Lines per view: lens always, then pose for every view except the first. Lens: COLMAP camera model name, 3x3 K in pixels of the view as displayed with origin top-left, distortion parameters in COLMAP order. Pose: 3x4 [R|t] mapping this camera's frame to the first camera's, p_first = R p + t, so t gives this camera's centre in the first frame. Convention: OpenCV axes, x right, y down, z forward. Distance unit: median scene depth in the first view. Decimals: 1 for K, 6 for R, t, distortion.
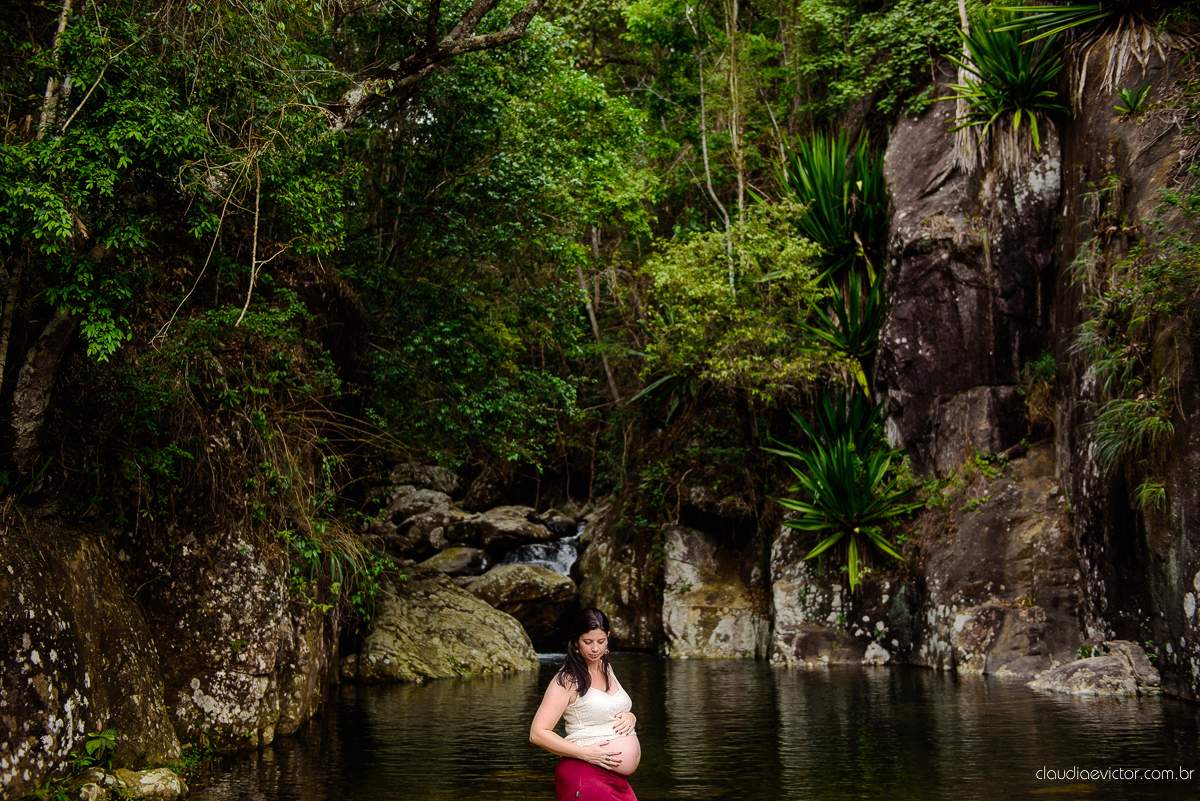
lens RADIAL K [[1254.6, 0, 599.3], [0, 1254.6, 406.9], [0, 0, 1]] dist [-0.009063, 0.000000]
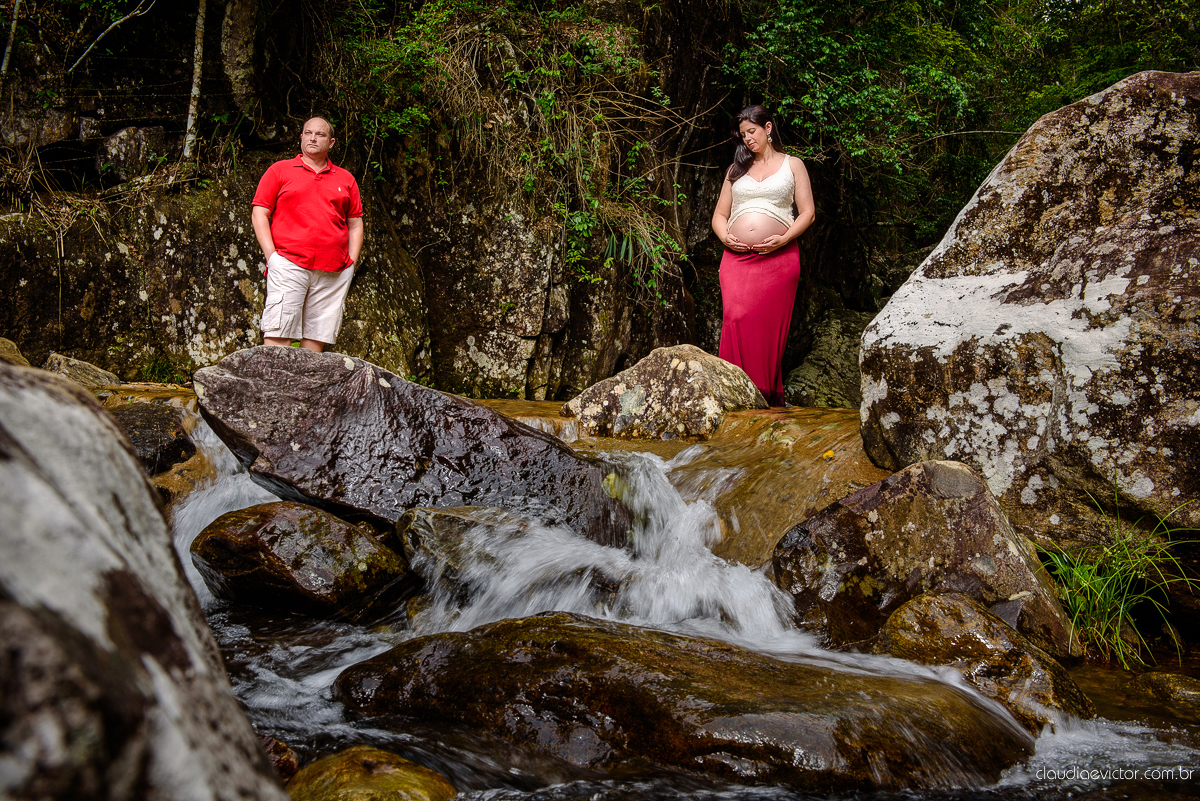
lens RADIAL K [[1435.3, 0, 596.5], [0, 1435.3, 398.1], [0, 0, 1]] dist [-0.010249, 0.000000]
pose [[0.867324, 0.051985, -0.495021, 0.389291], [0.011861, 0.992090, 0.124967, 0.114609], [0.497602, -0.114259, 0.859847, -0.025085]]
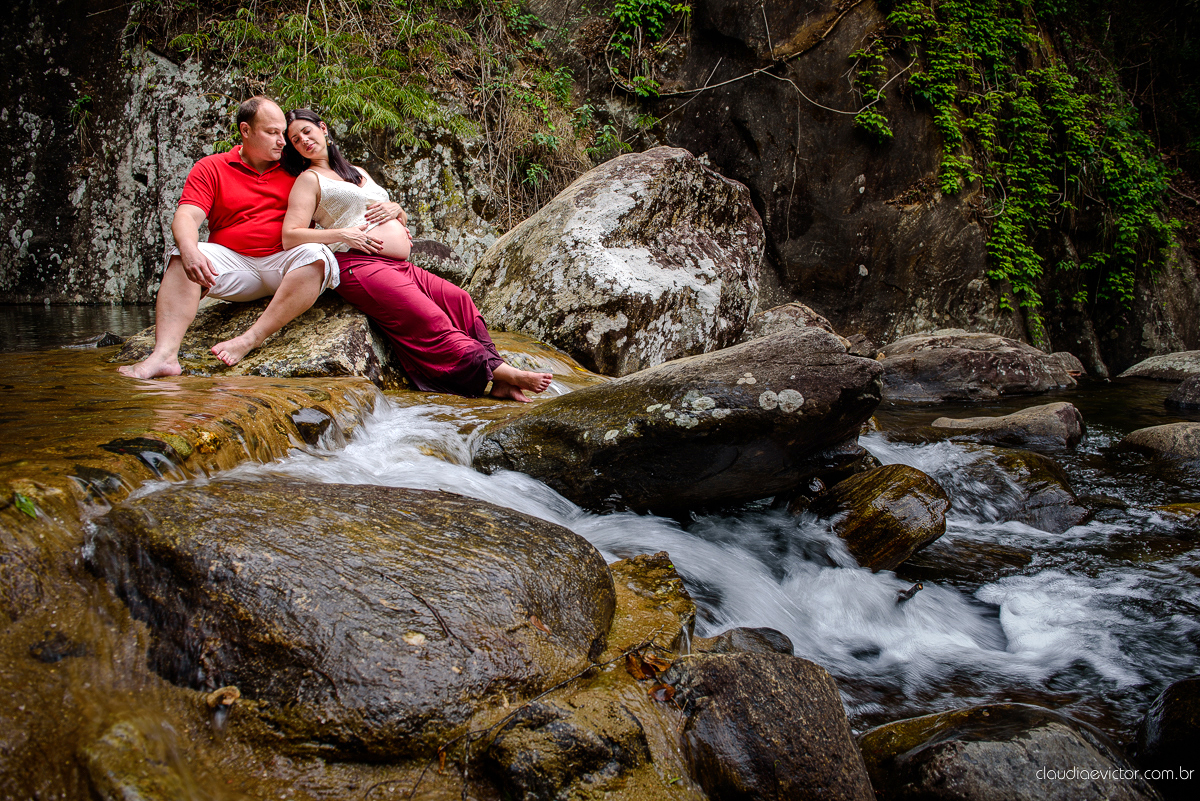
lens RADIAL K [[935.5, 0, 600.6], [0, 935.5, 398.4], [0, 0, 1]] dist [-0.007418, -0.000435]
pose [[0.296577, -0.099179, 0.949845, -0.116257], [-0.134965, 0.980258, 0.144496, 0.138079], [-0.945424, -0.171050, 0.277337, 0.244904]]
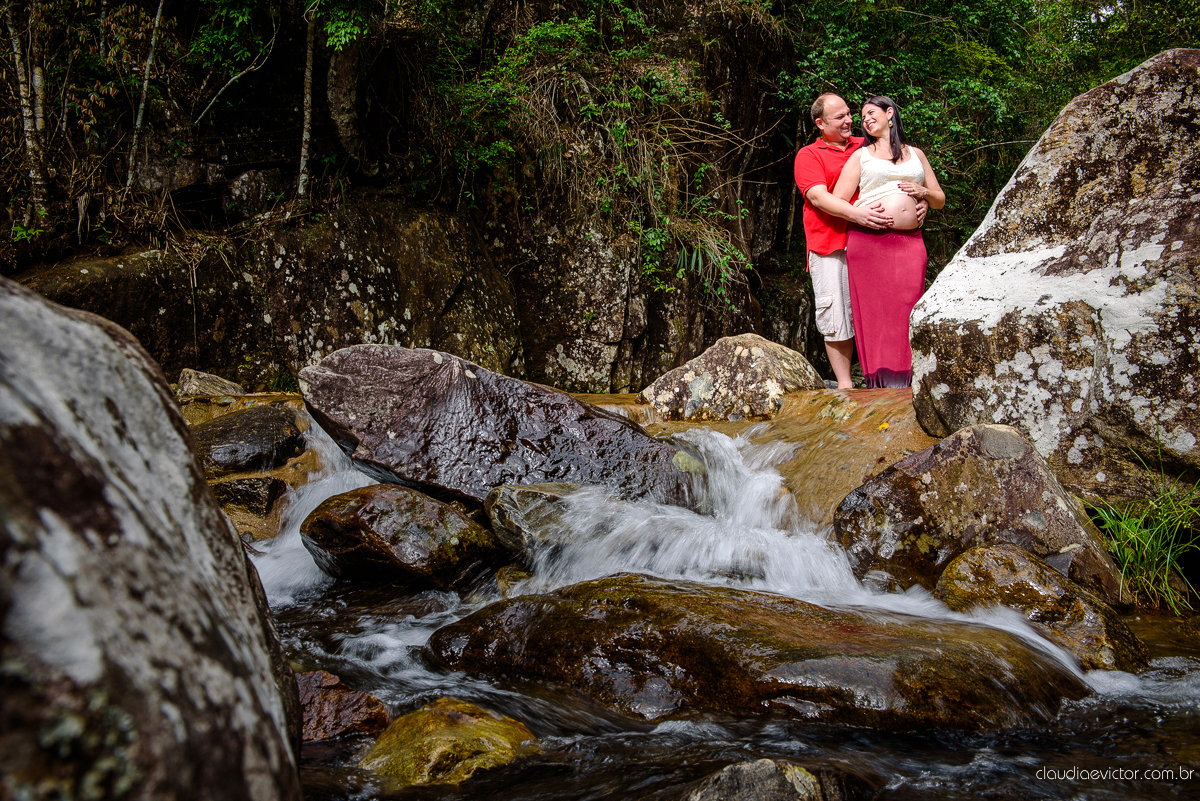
lens RADIAL K [[1281.9, 0, 594.6], [0, 1281.9, 398.6], [0, 0, 1]] dist [-0.013926, 0.000000]
pose [[0.834447, 0.016955, -0.550828, 0.387185], [0.058299, 0.991202, 0.118828, 0.122255], [0.547996, -0.131268, 0.826117, -0.014151]]
